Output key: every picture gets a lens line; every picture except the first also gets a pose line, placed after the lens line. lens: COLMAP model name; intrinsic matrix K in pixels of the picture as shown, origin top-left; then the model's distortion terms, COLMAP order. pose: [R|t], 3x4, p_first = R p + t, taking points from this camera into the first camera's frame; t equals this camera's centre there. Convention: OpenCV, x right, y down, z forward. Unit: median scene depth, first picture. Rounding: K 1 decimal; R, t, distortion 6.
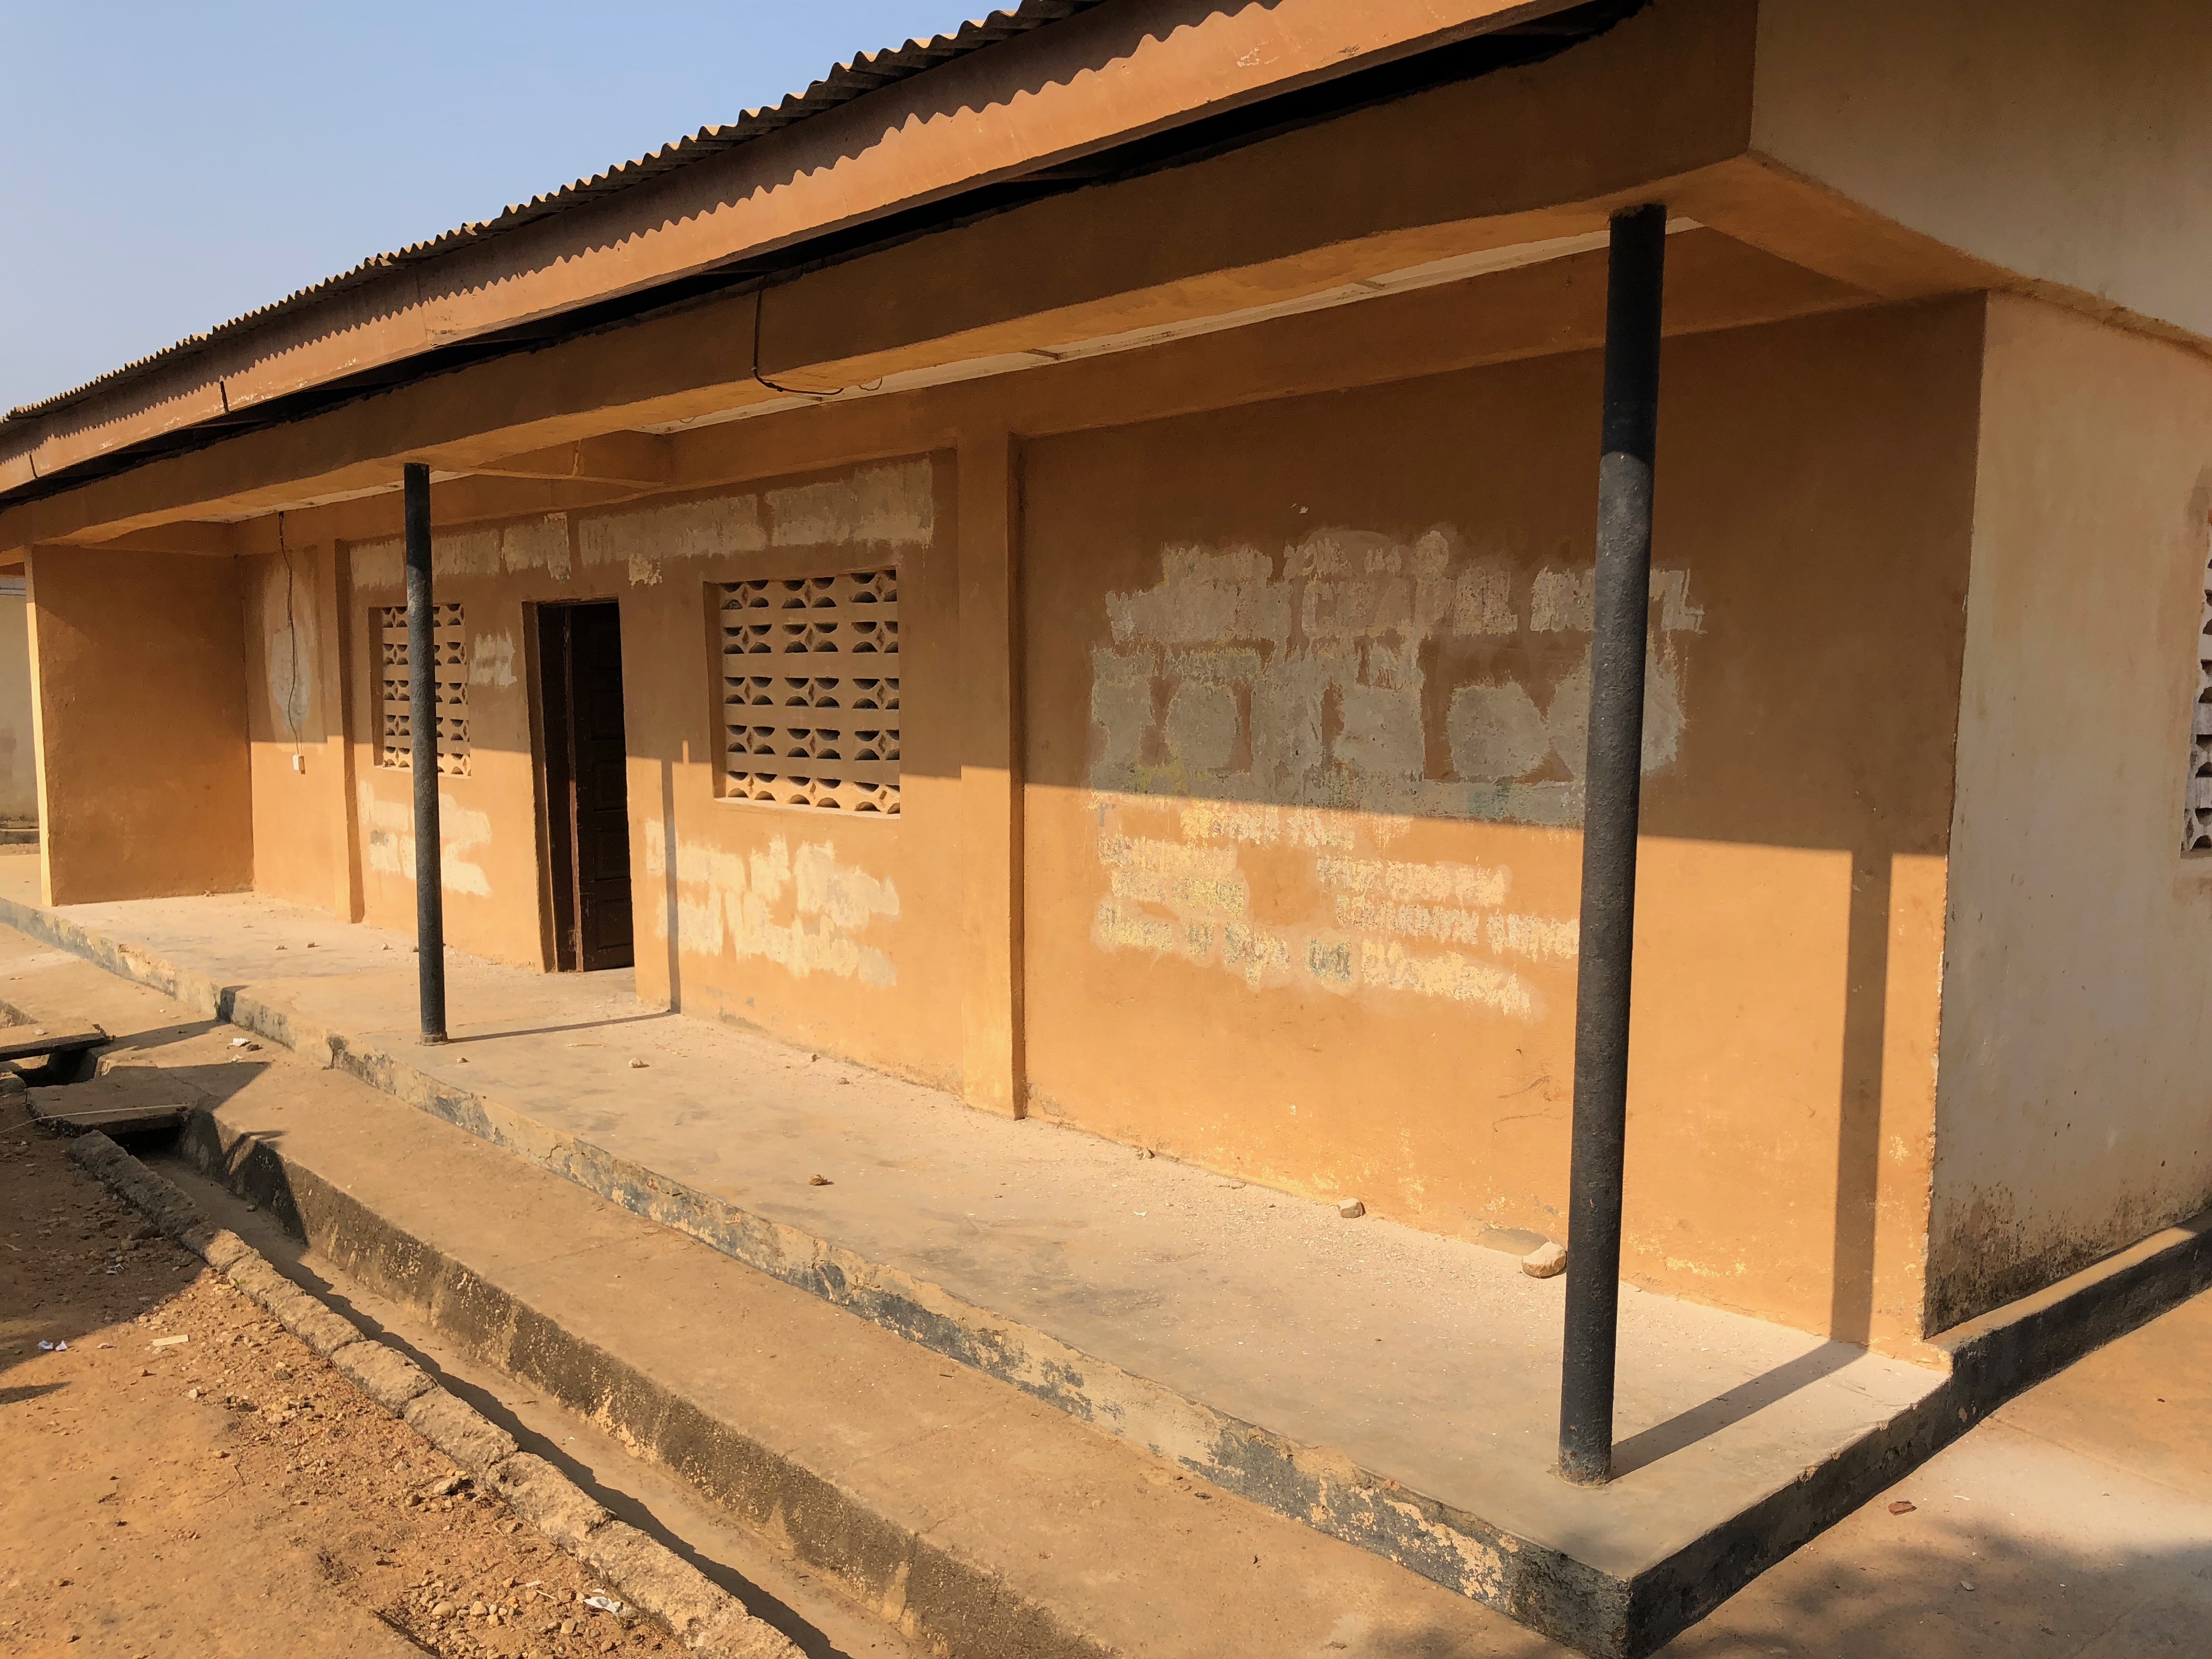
lens RADIAL K [[1800.3, 0, 1106.0], [0, 1800.3, 829.5], [0, 0, 1]] dist [0.073941, 0.003830]
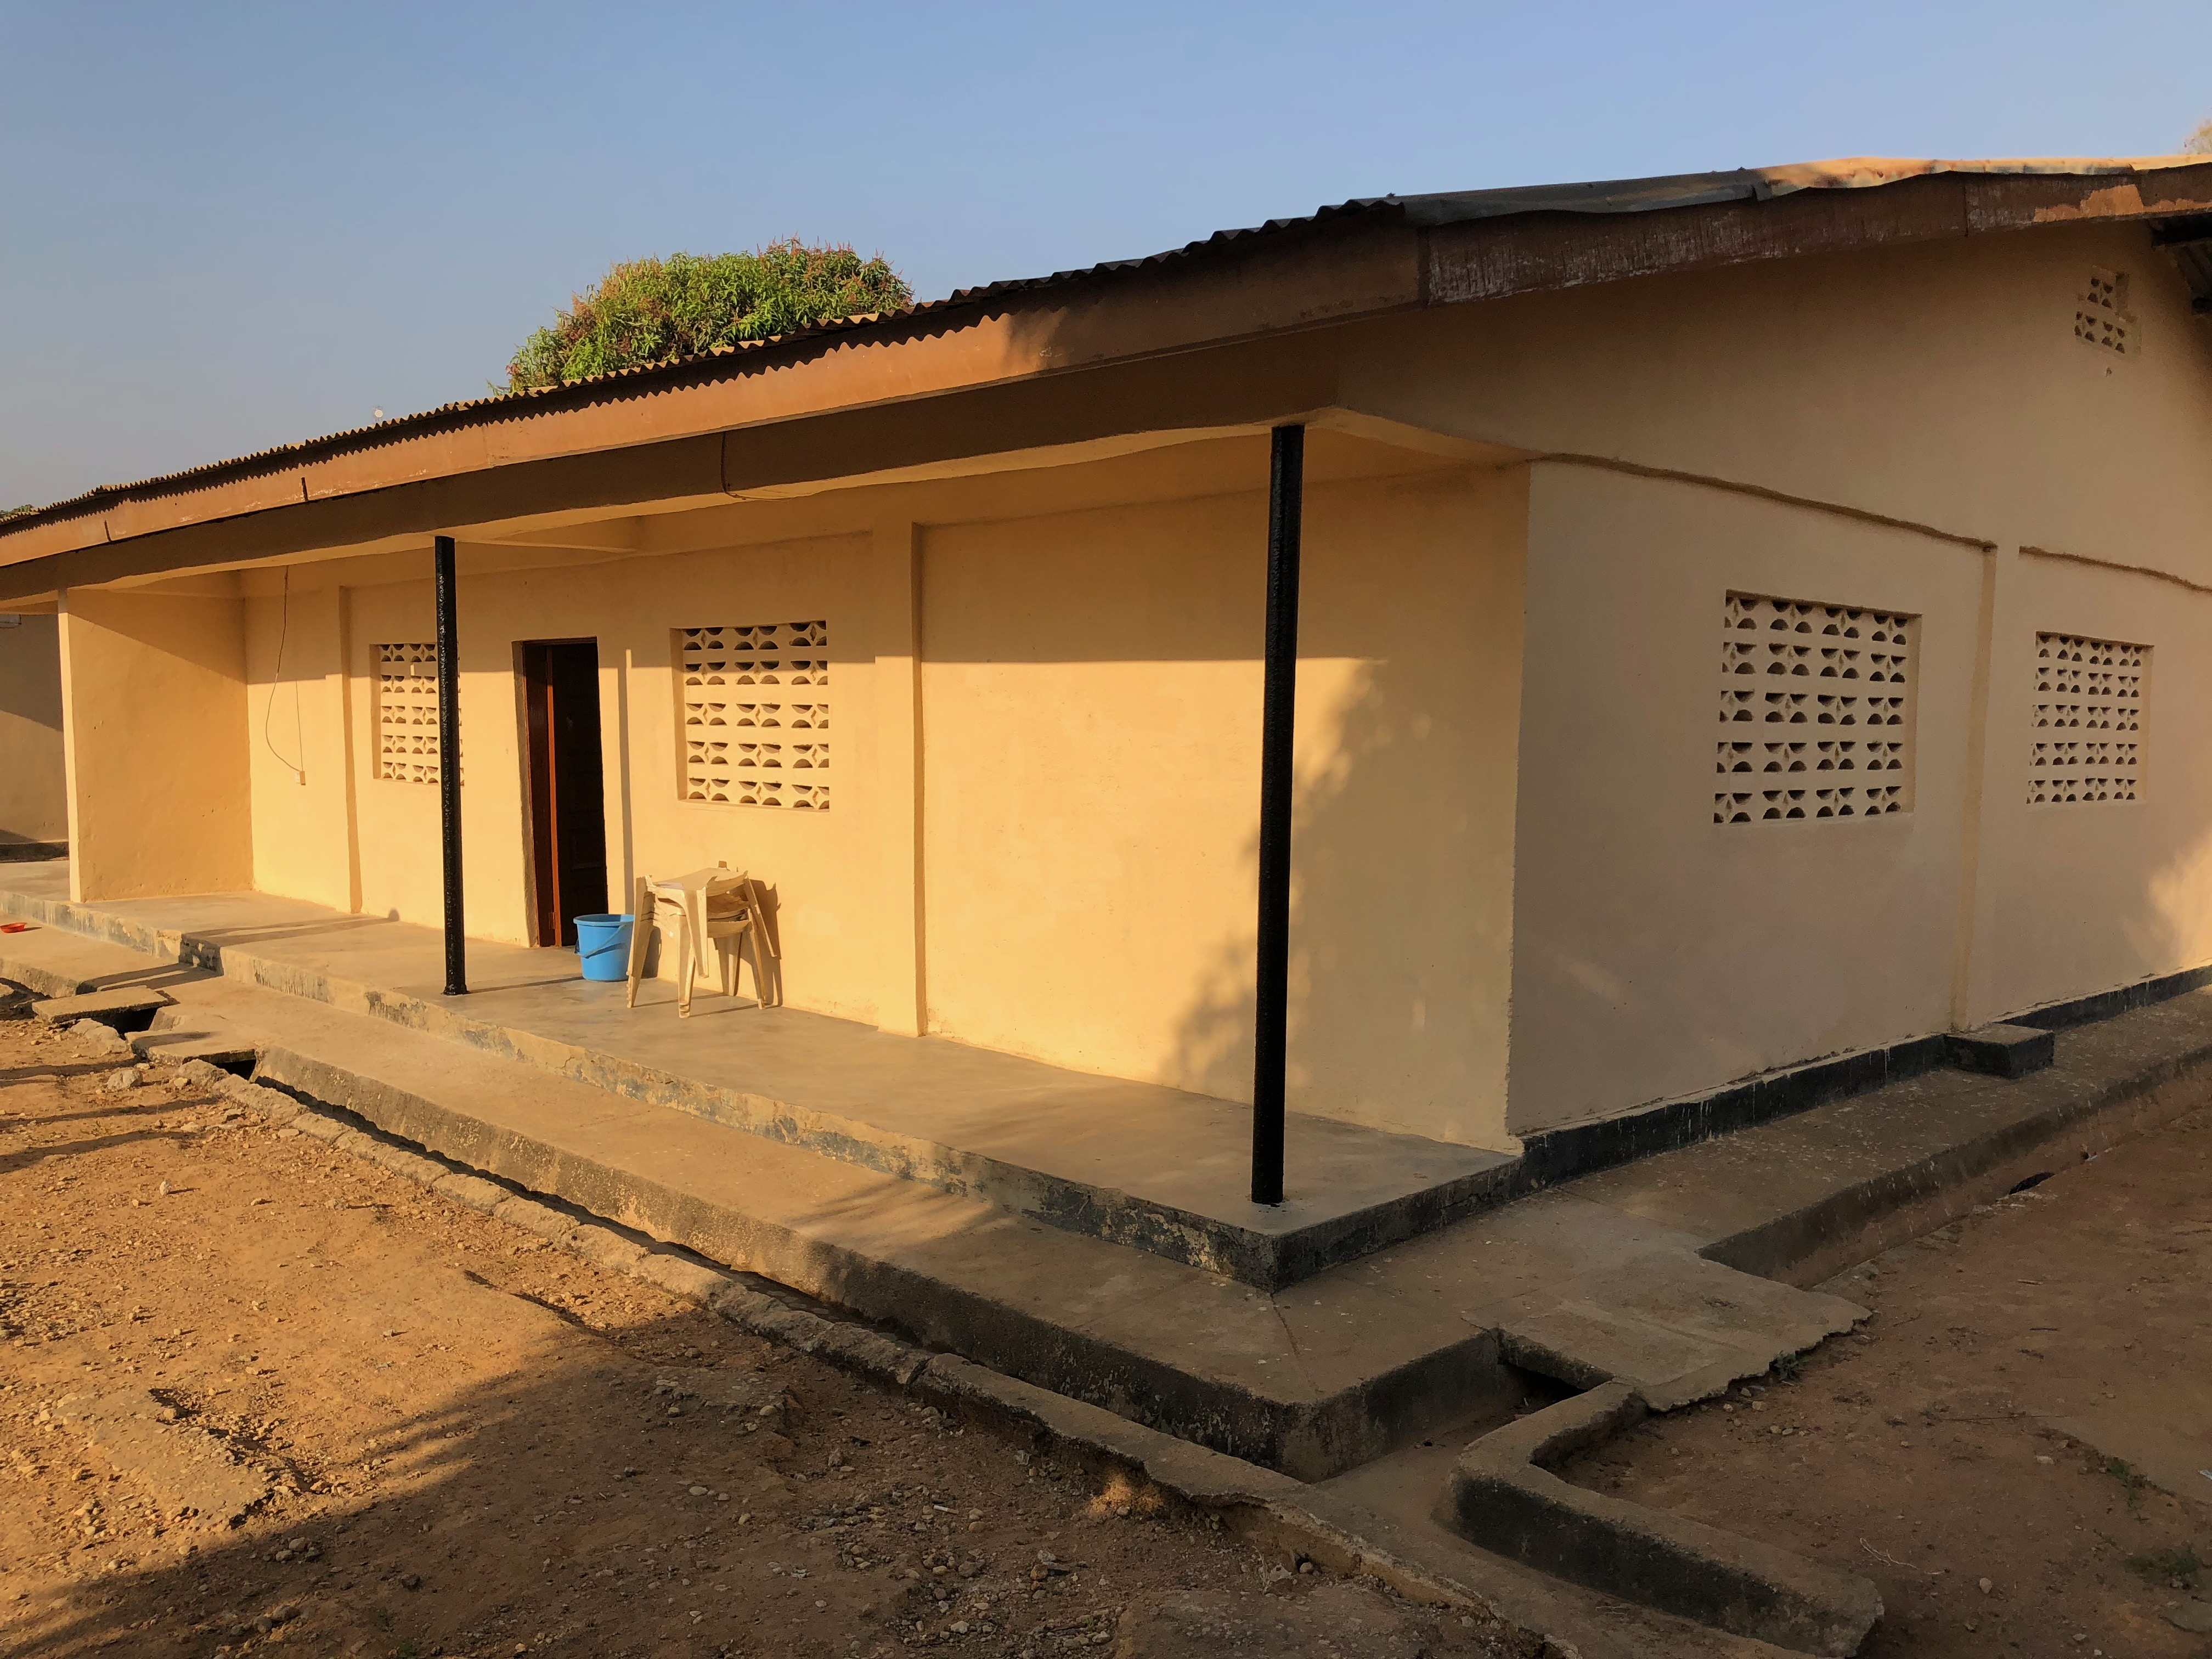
lens RADIAL K [[1786.8, 0, 1106.0], [0, 1786.8, 829.5], [0, 0, 1]] dist [0.059743, -0.002736]
pose [[0.998752, -0.004677, 0.049732, 0.027738], [0.005279, 0.999914, -0.011985, 0.030309], [-0.049671, 0.012232, 0.998691, -0.393554]]
